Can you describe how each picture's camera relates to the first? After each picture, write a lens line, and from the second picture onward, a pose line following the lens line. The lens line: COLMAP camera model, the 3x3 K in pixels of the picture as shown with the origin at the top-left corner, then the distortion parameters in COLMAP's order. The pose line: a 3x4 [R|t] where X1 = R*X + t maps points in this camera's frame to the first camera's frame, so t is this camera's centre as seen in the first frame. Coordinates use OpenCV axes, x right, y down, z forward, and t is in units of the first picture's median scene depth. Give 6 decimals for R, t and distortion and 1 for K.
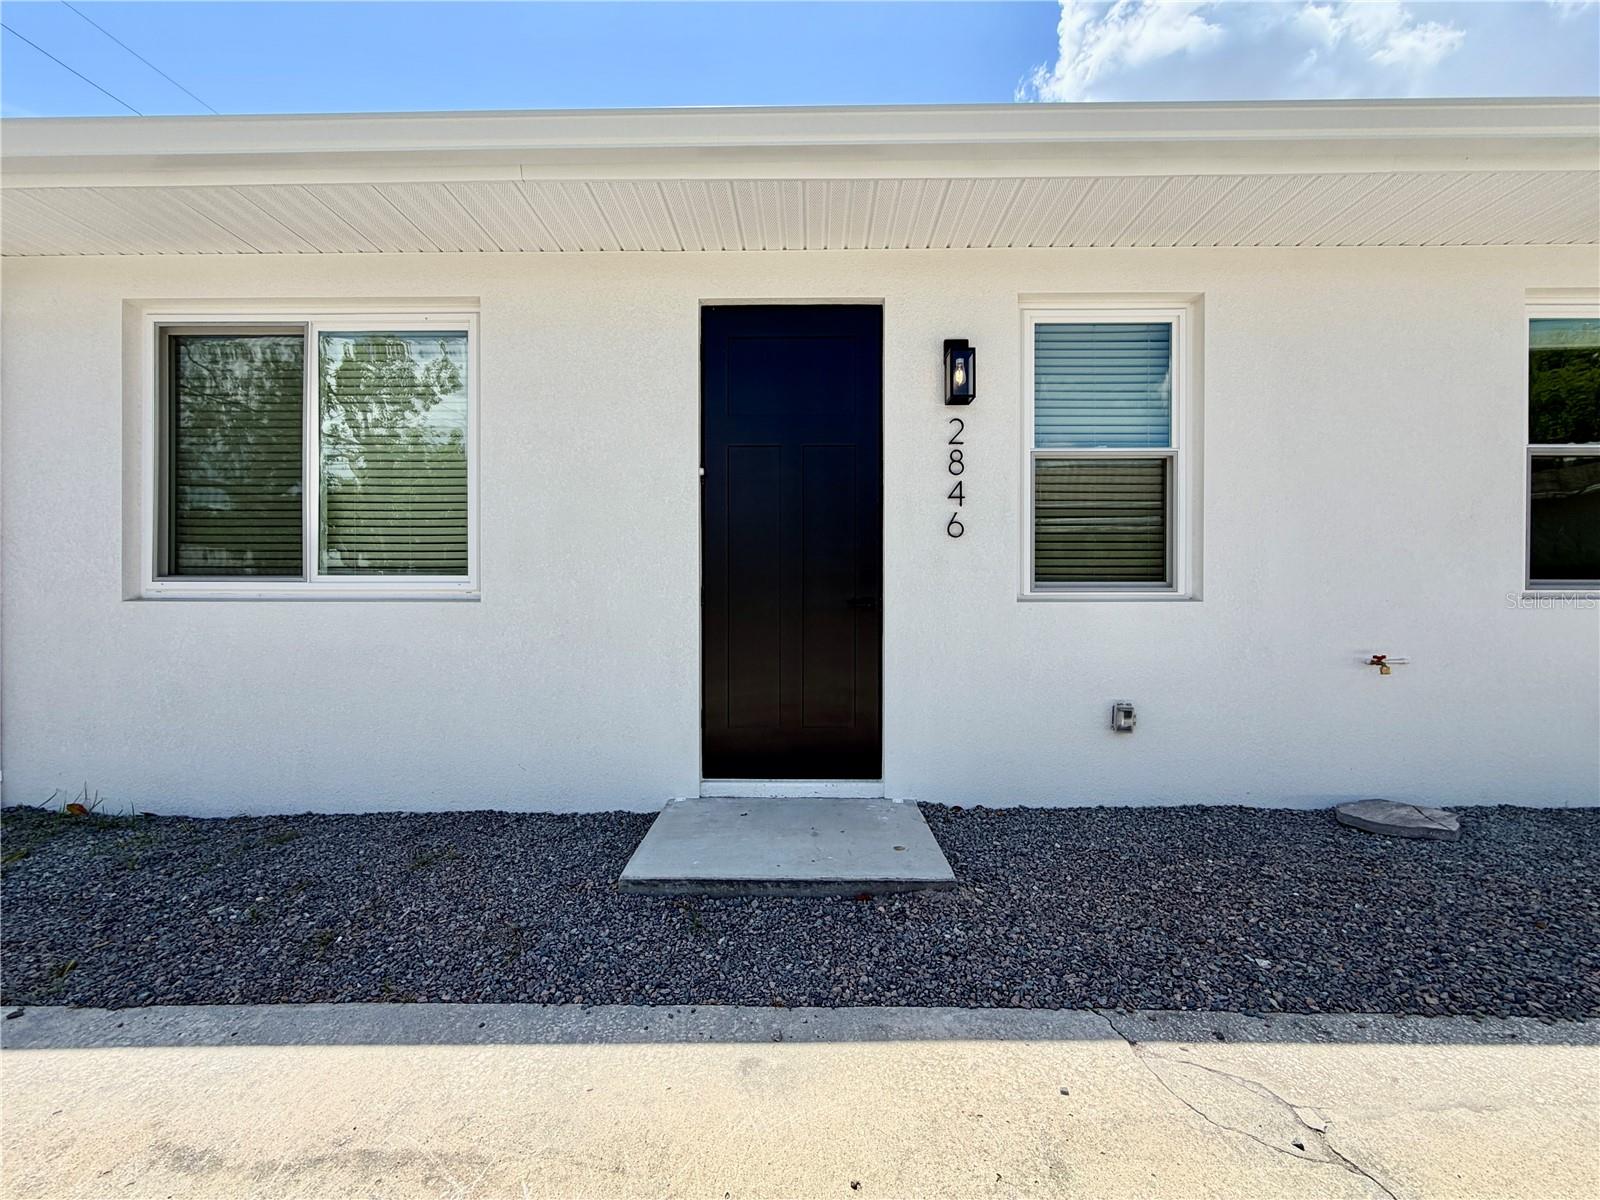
lens RADIAL K [[636.9, 0, 797.2], [0, 636.9, 603.3], [0, 0, 1]] dist [-0.000771, 0.000251]
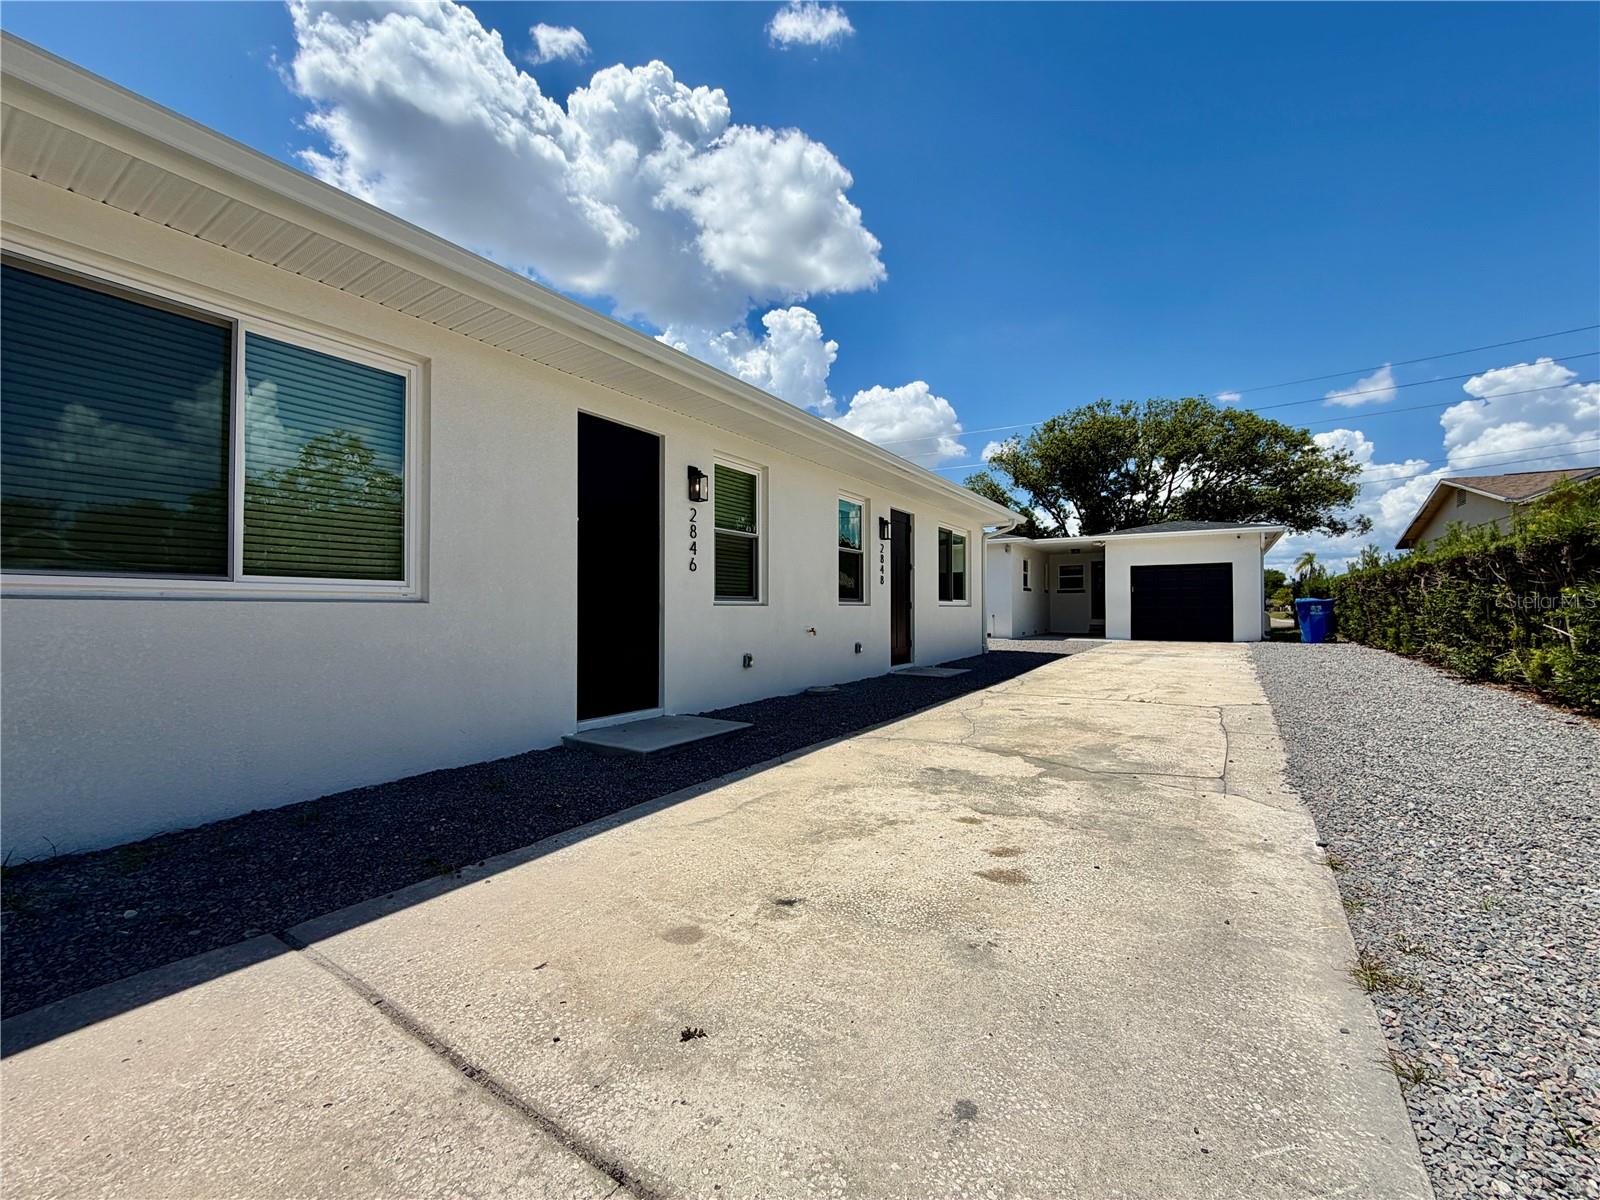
lens RADIAL K [[636.9, 0, 797.2], [0, 636.9, 603.3], [0, 0, 1]] dist [-0.000771, 0.000251]
pose [[0.536571, 0.009060, 0.843807, -1.154009], [0.005856, 0.999878, -0.014459, 0.020352], [-0.843835, 0.012699, 0.536453, -0.264486]]
